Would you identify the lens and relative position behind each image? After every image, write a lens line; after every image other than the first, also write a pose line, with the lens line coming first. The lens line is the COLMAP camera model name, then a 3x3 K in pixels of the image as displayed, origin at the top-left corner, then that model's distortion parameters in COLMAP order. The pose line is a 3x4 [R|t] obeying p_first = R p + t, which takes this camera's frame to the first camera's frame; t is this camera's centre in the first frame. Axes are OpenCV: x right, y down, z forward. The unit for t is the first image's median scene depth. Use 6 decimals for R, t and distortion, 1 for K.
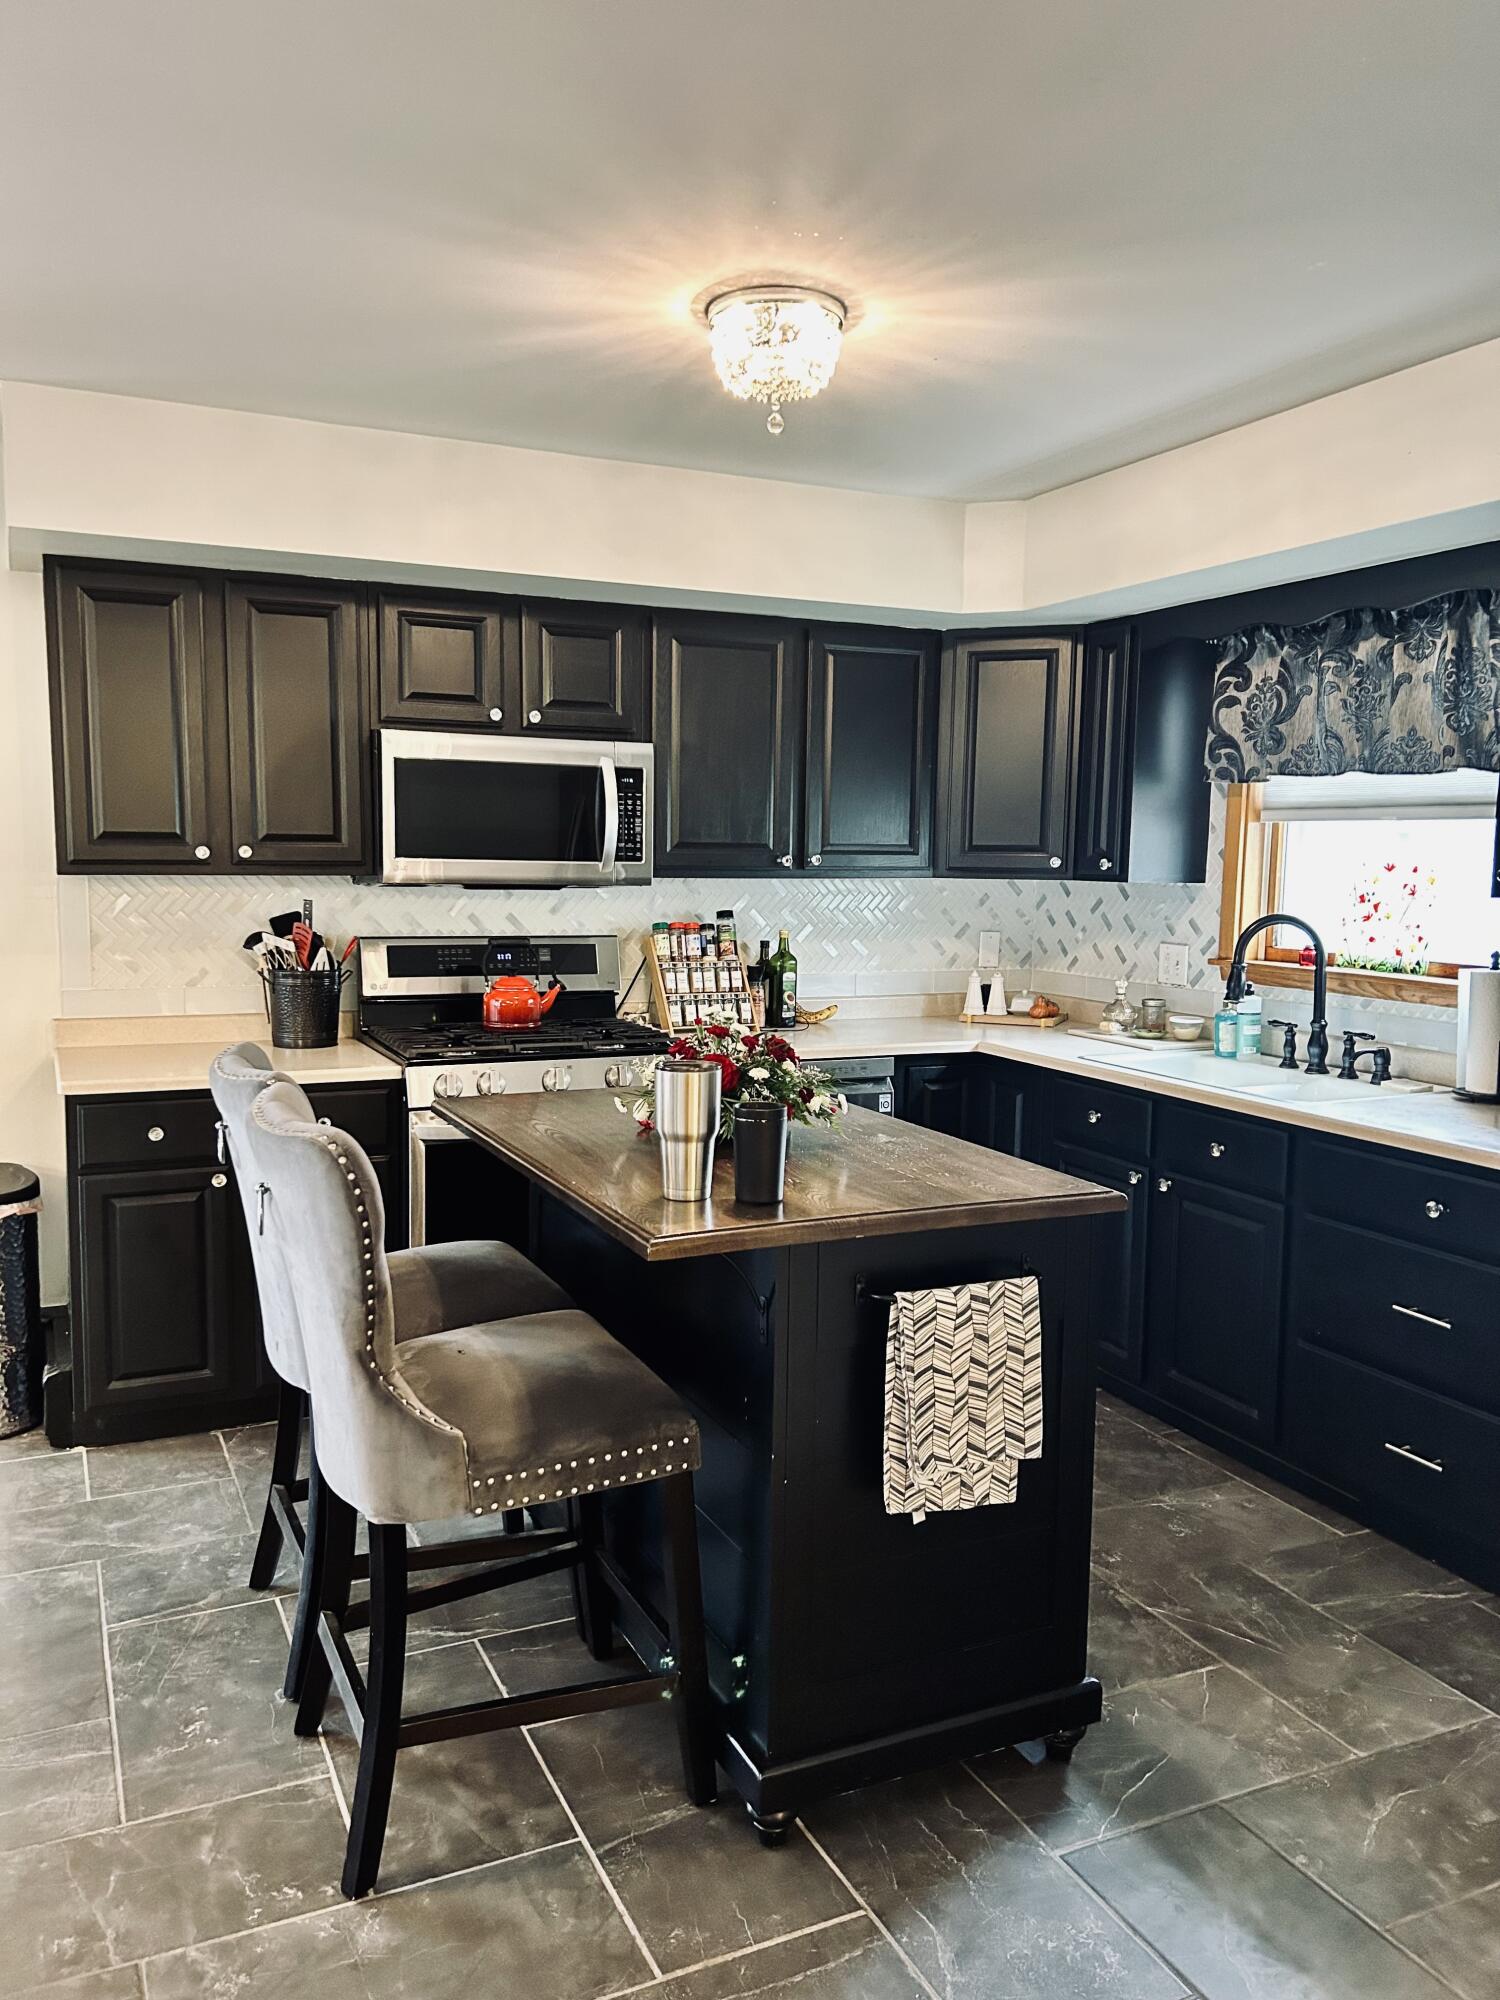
lens RADIAL K [[1510.5, 0, 748.7], [0, 1510.5, 1008.4], [0, 0, 1]] dist [0.069581, -0.091681]
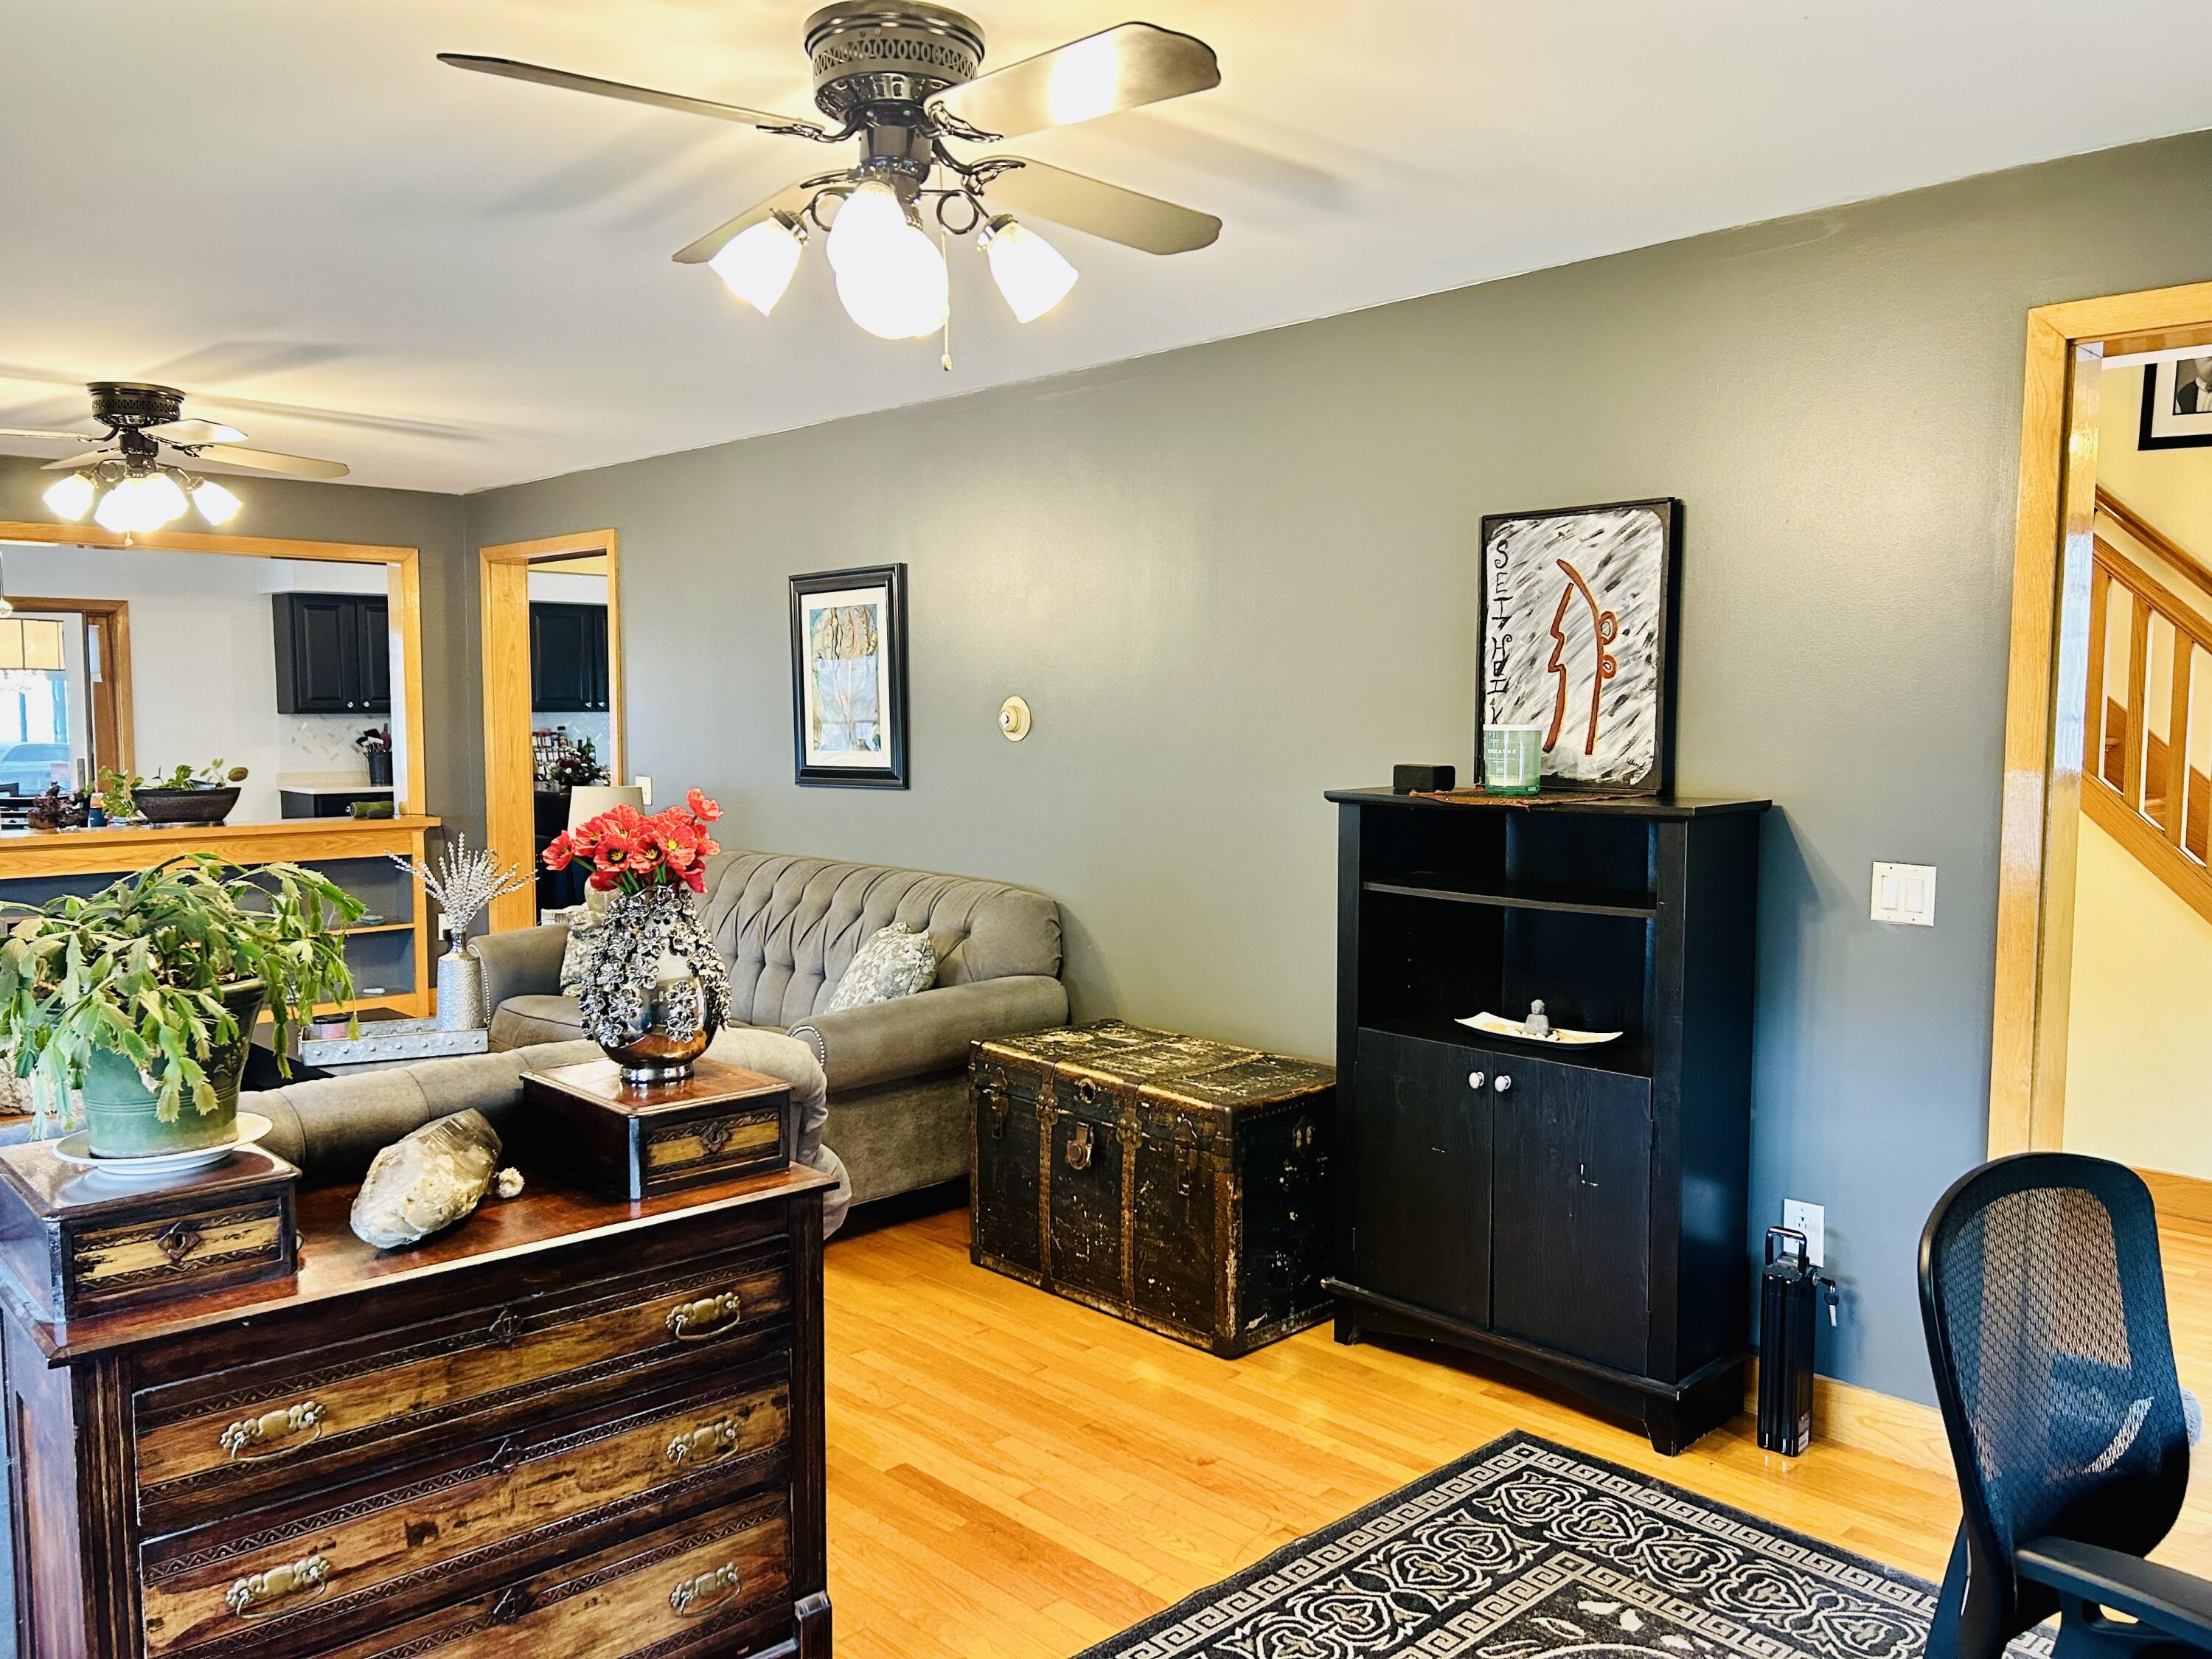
lens RADIAL K [[1670.6, 0, 1096.9], [0, 1670.6, 837.7], [0, 0, 1]] dist [0.069581, -0.091681]
pose [[0.948109, -0.038568, 0.315598, -0.066962], [0.044416, 0.998949, -0.011355, 0.198708], [-0.314828, 0.024784, 0.948825, -1.978576]]
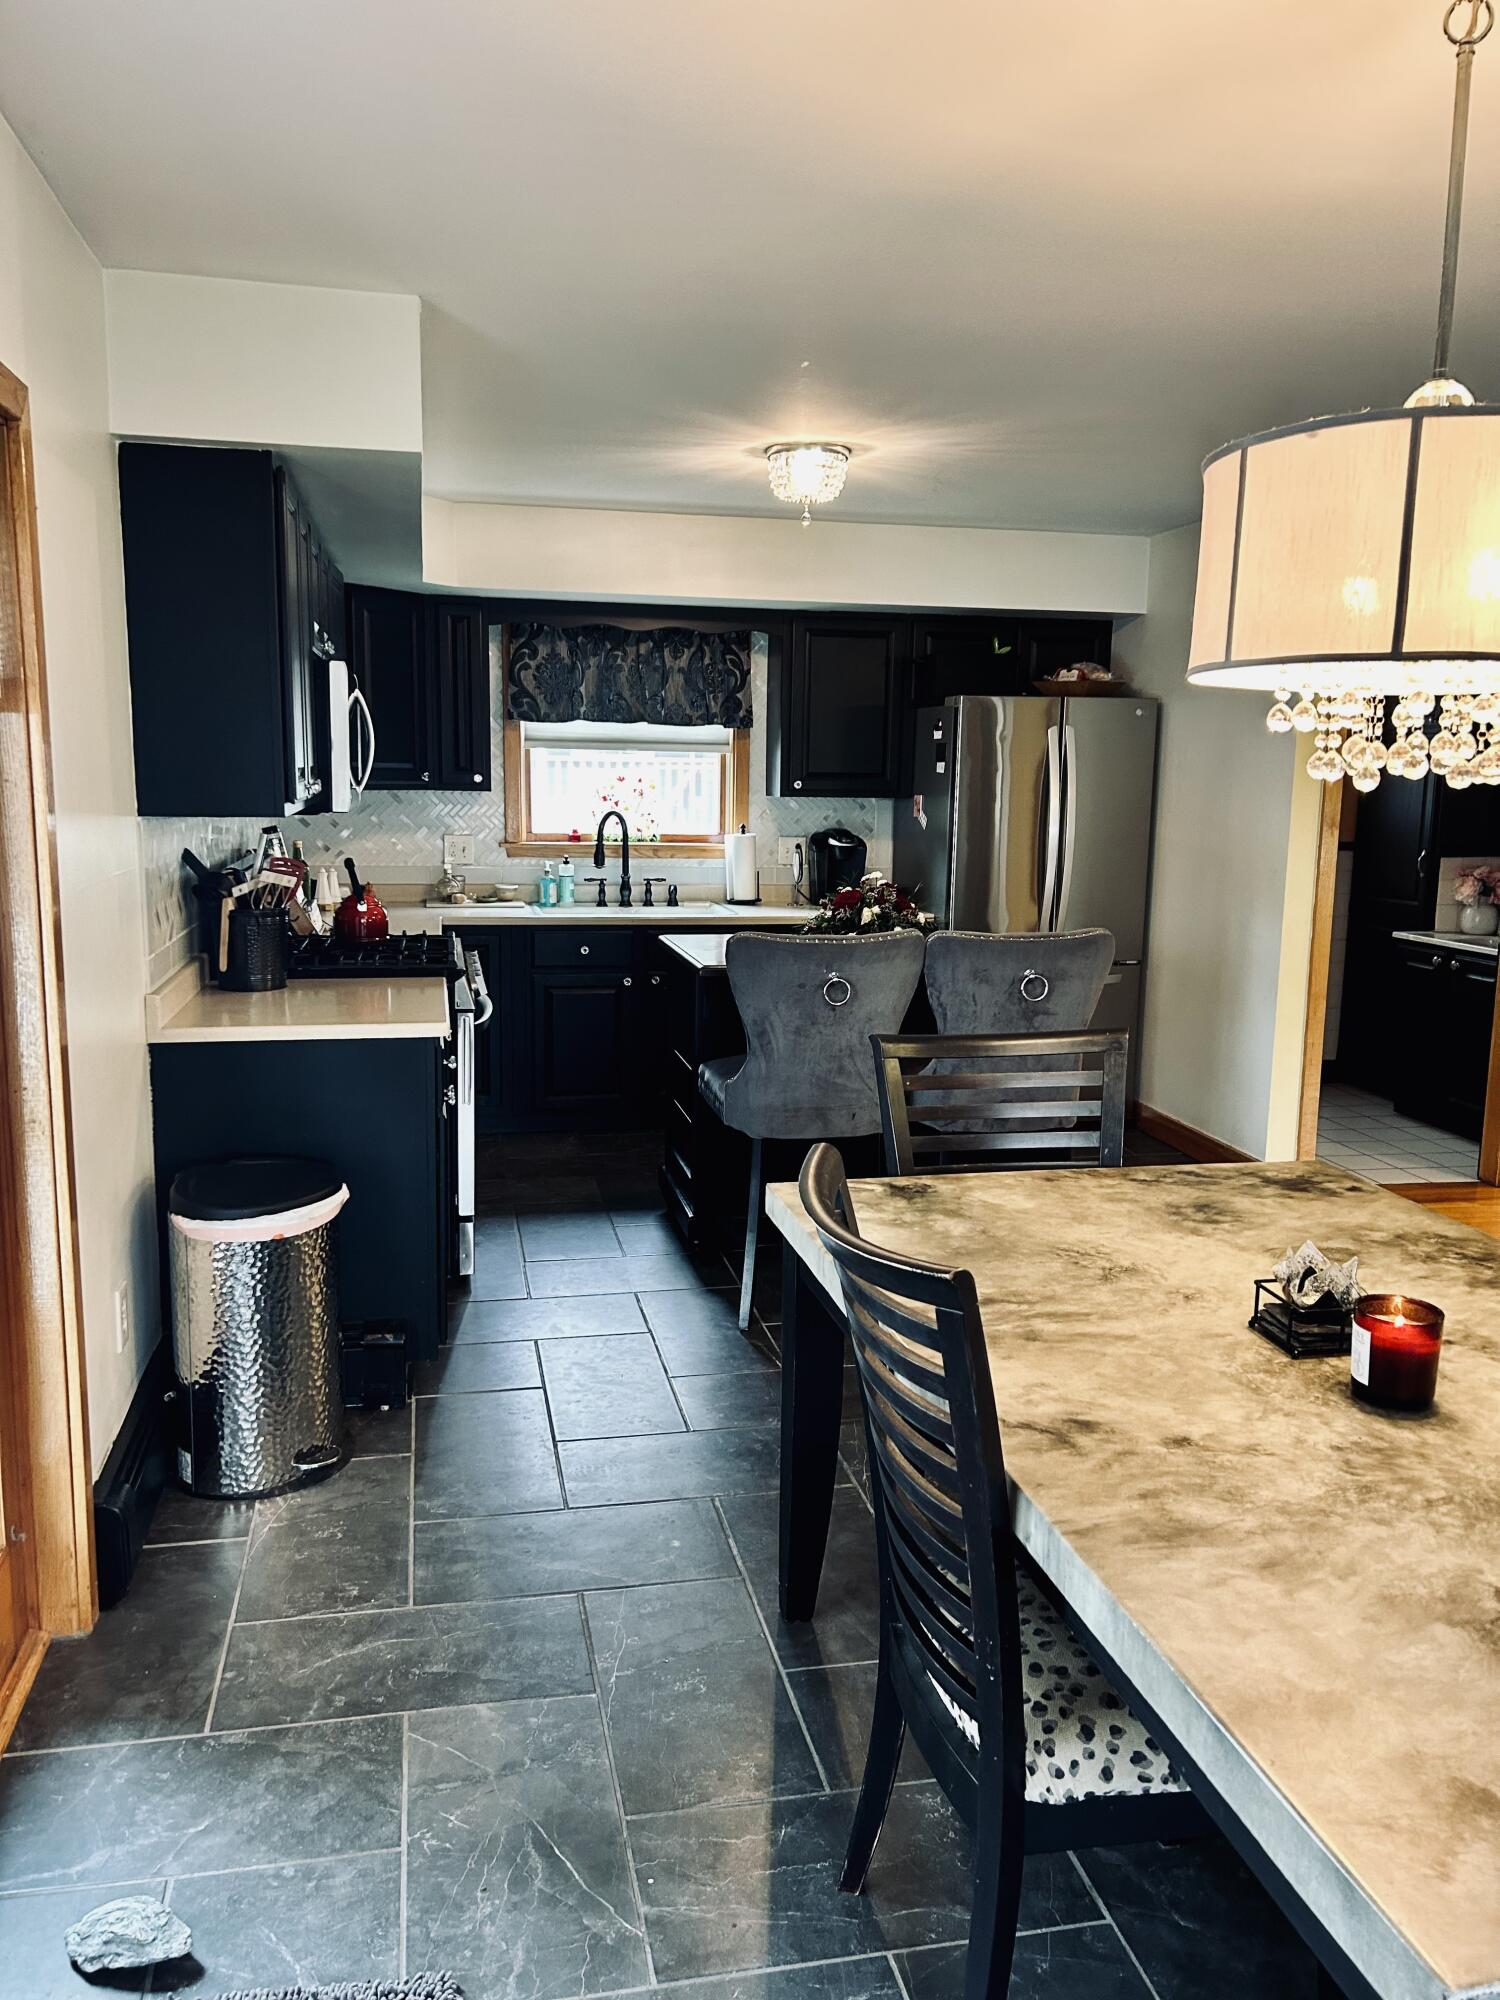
lens RADIAL K [[1510.5, 0, 741.3], [0, 1510.5, 1012.6], [0, 0, 1]] dist [0.069581, -0.091681]
pose [[0.230917, -0.167134, 0.958511, -1.165321], [0.089990, 0.984582, 0.150000, -0.077310], [-0.968803, 0.051619, 0.242397, 0.486751]]
